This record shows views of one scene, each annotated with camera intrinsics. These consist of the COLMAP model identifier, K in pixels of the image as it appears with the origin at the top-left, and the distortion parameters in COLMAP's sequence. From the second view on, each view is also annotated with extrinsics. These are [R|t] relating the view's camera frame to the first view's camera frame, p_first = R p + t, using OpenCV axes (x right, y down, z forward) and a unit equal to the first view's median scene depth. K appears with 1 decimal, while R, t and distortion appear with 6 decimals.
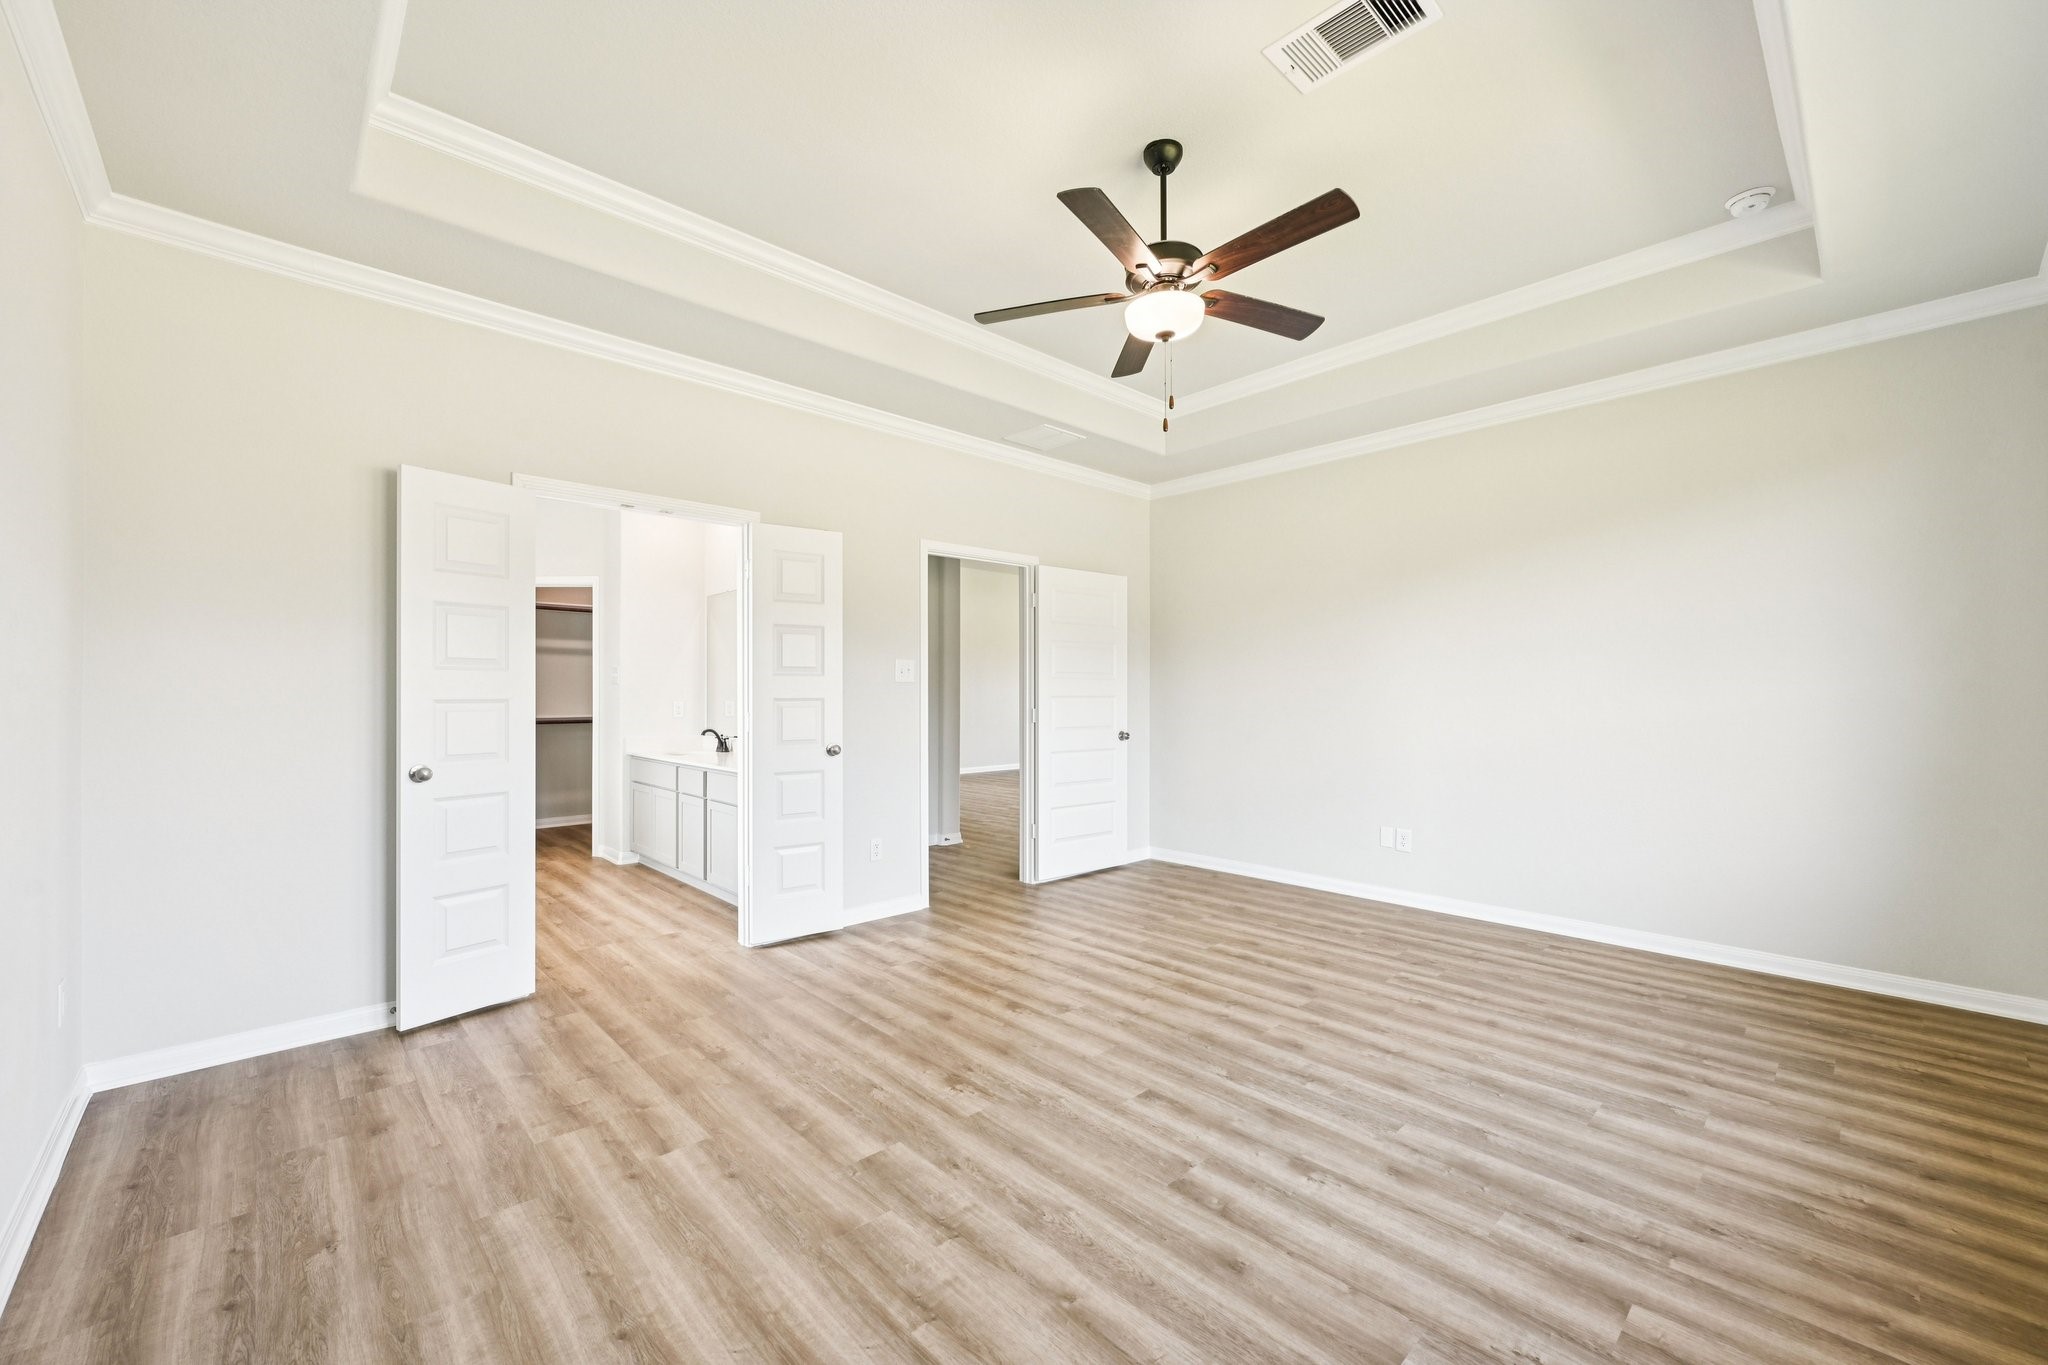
lens RADIAL K [[808.7, 0, 1027.0], [0, 808.7, 689.2], [0, 0, 1]] dist [0.000525, 0.000102]
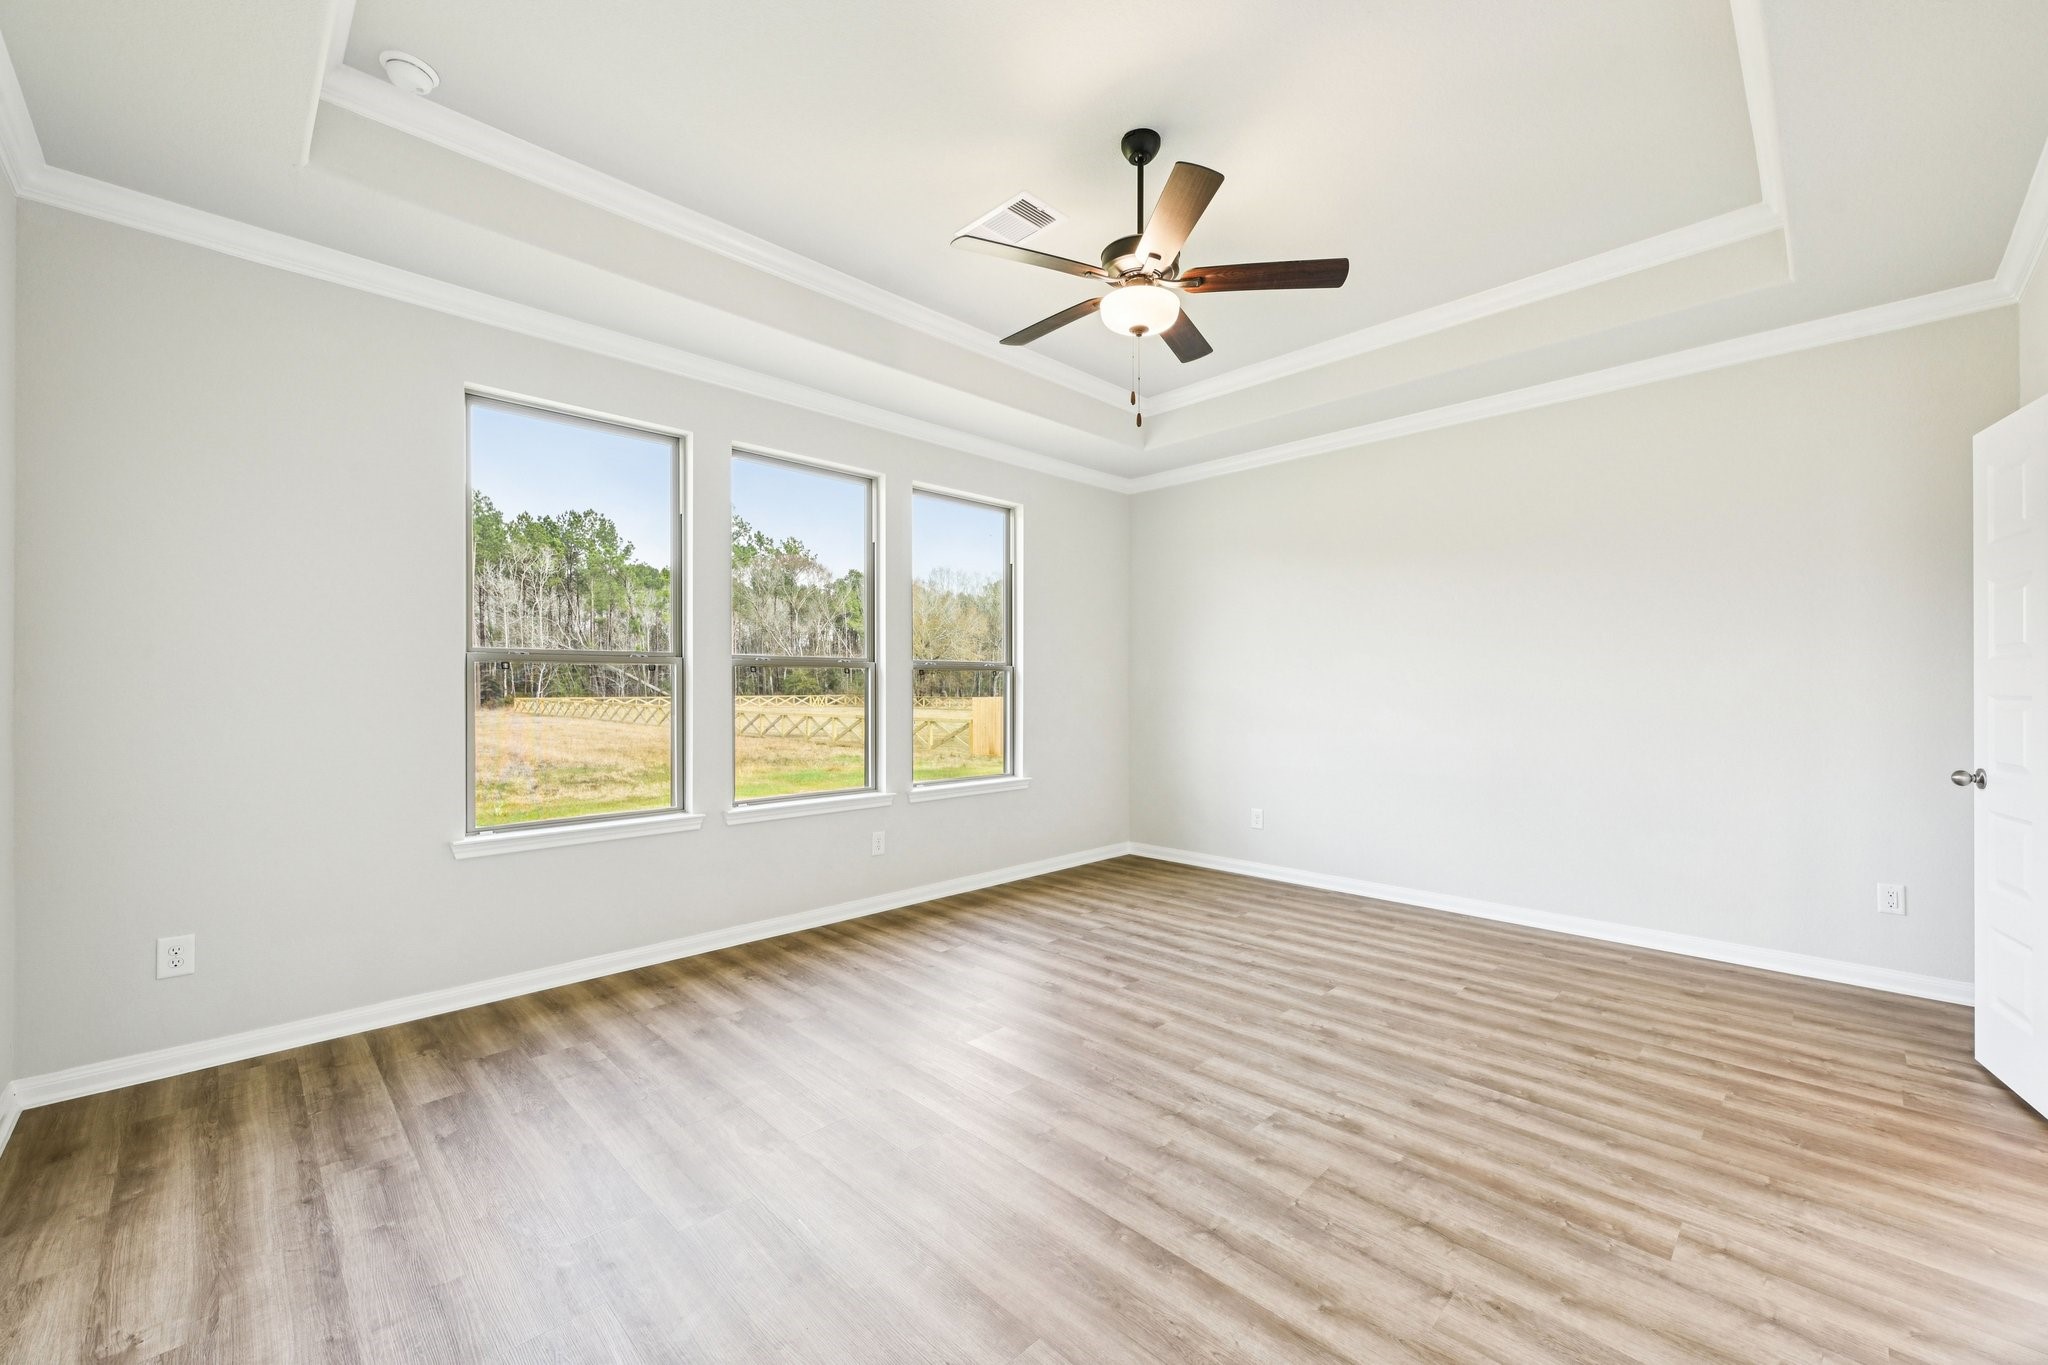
lens RADIAL K [[808.7, 0, 1027.0], [0, 808.7, 689.2], [0, 0, 1]] dist [0.000525, 0.000102]
pose [[-0.999696, 0.001185, -0.024609, 0.353153], [0.001315, 0.999985, -0.005252, 0.010565], [0.024602, -0.005282, -0.999683, 2.106655]]
